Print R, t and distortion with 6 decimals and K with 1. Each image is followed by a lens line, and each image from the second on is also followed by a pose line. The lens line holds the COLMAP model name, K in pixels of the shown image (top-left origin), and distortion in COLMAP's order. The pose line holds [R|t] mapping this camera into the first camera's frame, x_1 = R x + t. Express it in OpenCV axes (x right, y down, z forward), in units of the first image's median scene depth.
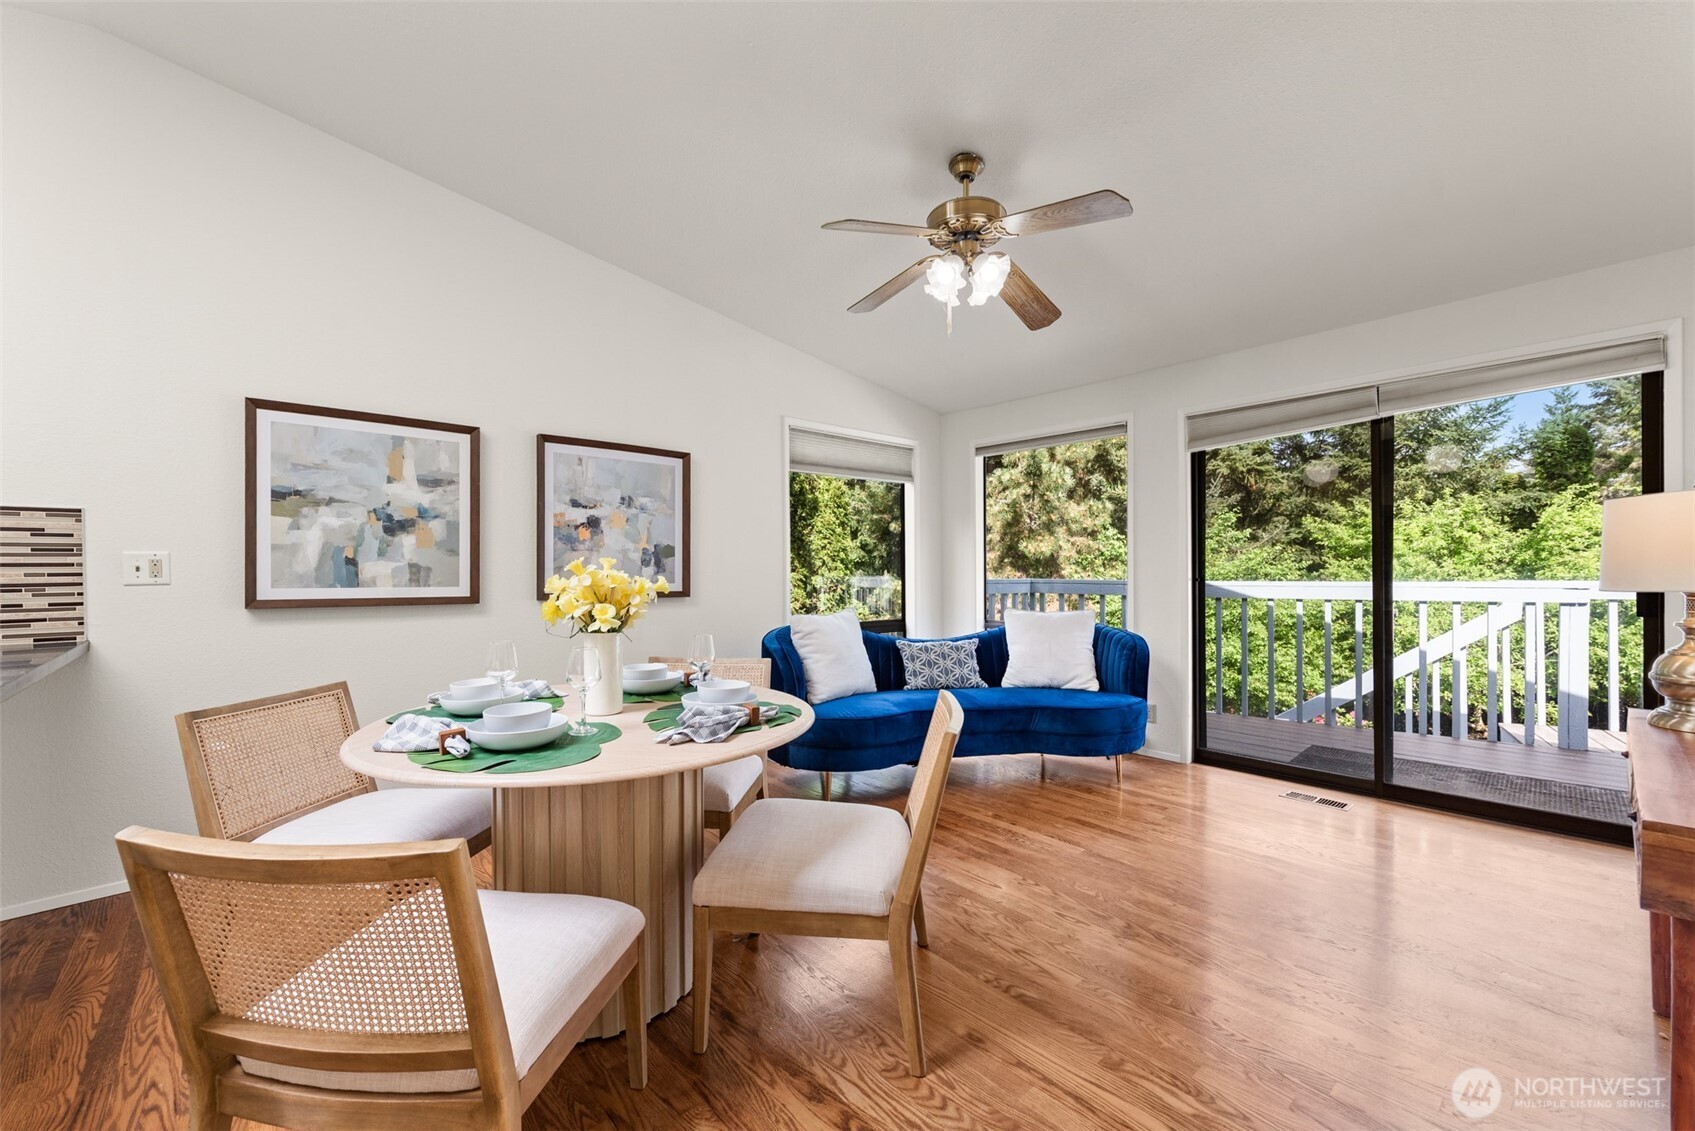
lens RADIAL K [[680.5, 0, 847.3], [0, 680.5, 577.3], [0, 0, 1]] dist [0.012939, -0.006718]
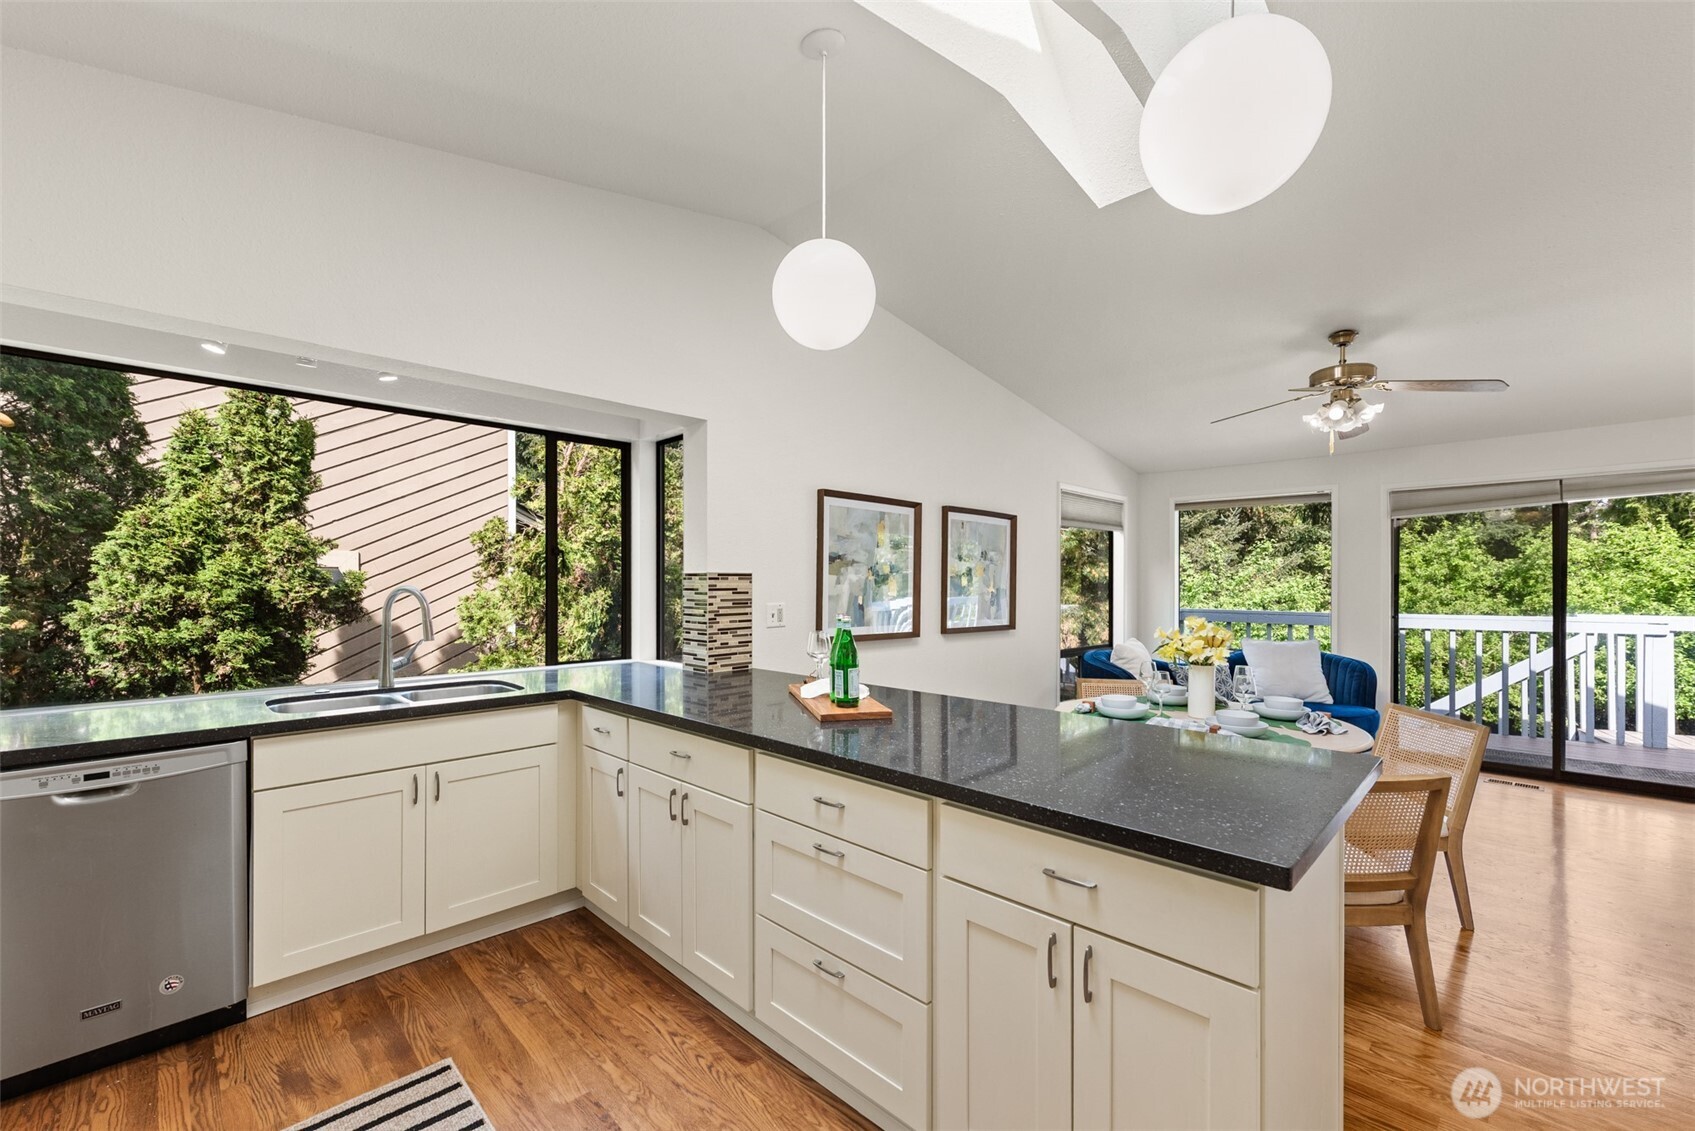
lens RADIAL K [[683.2, 0, 840.1], [0, 683.2, 586.6], [0, 0, 1]] dist [0.000679, -0.000043]
pose [[0.998696, 0.007885, 0.050435, -0.754342], [-0.007691, 0.999962, -0.004025, -0.051740], [-0.050464, 0.003632, 0.998719, -0.300718]]
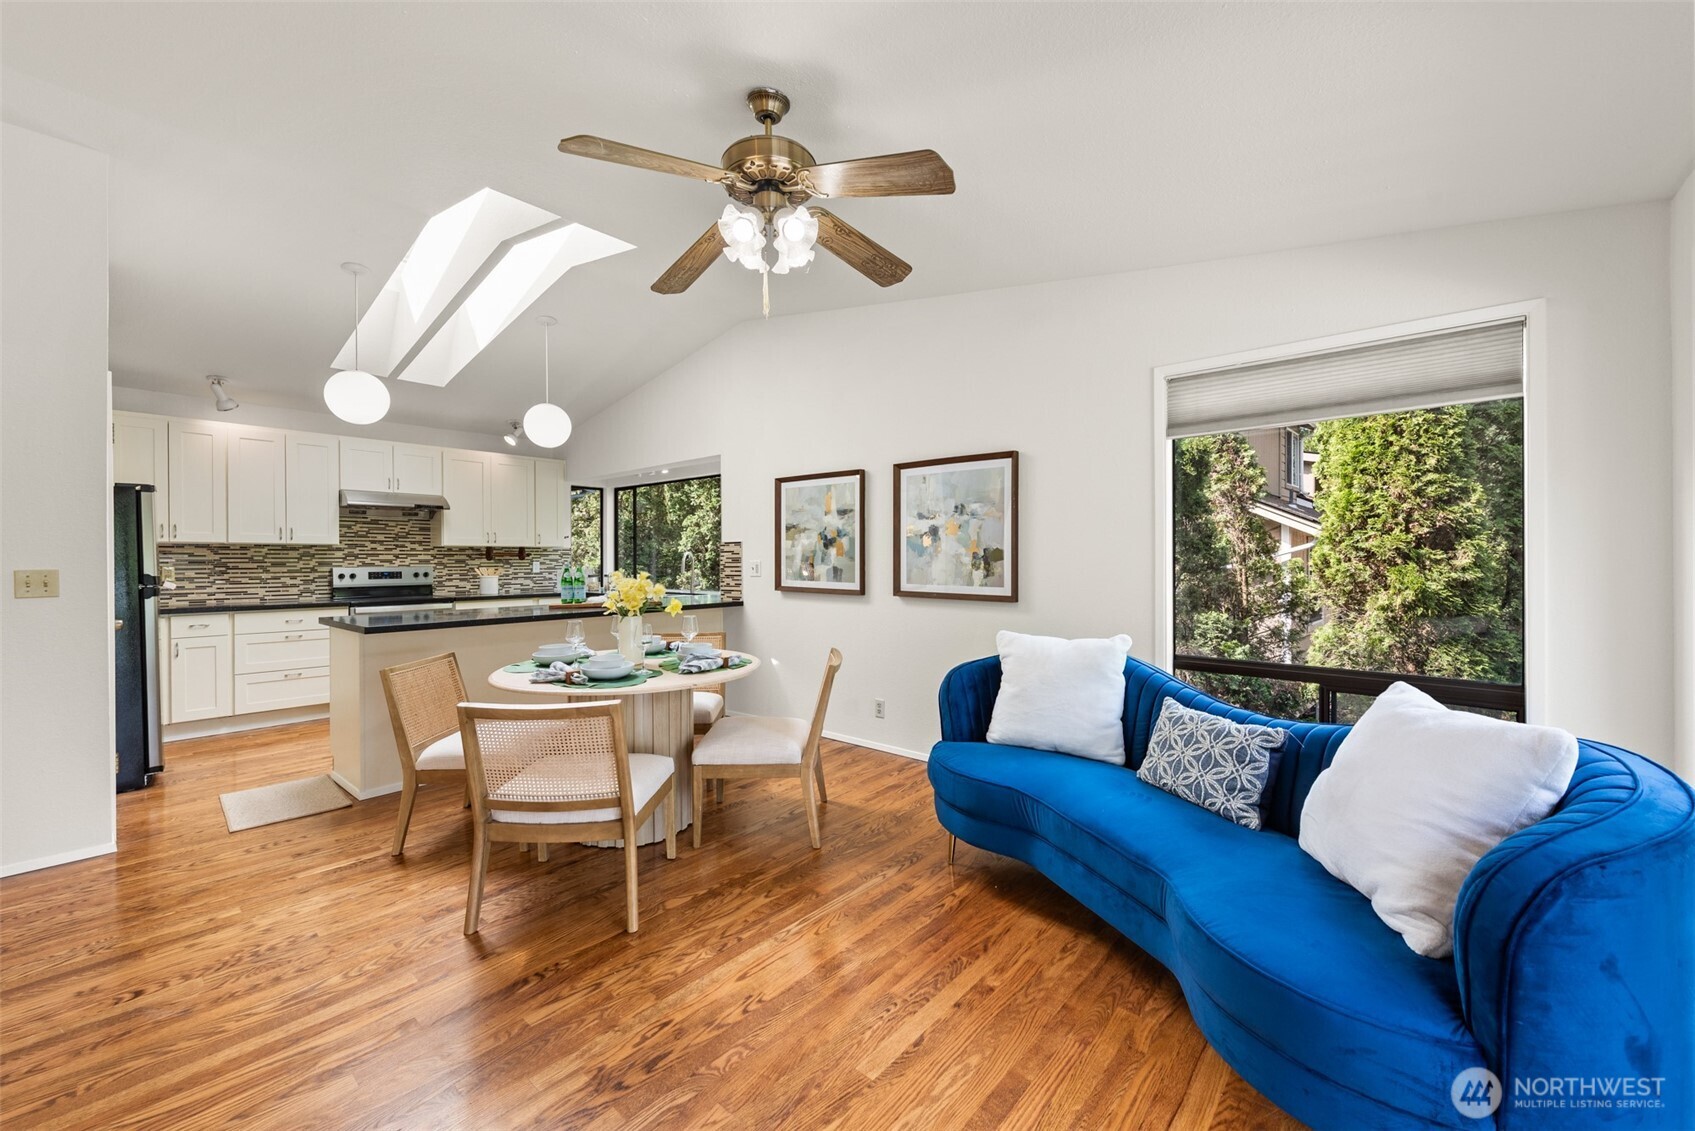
lens RADIAL K [[662.3, 0, 847.5], [0, 662.3, 565.5], [0, 0, 1]] dist [0.001024, -0.000035]
pose [[0.132722, 0.017037, -0.991007, 0.789303], [-0.005813, 0.999848, 0.016411, -0.044853], [0.991136, 0.003583, 0.132801, 0.789683]]
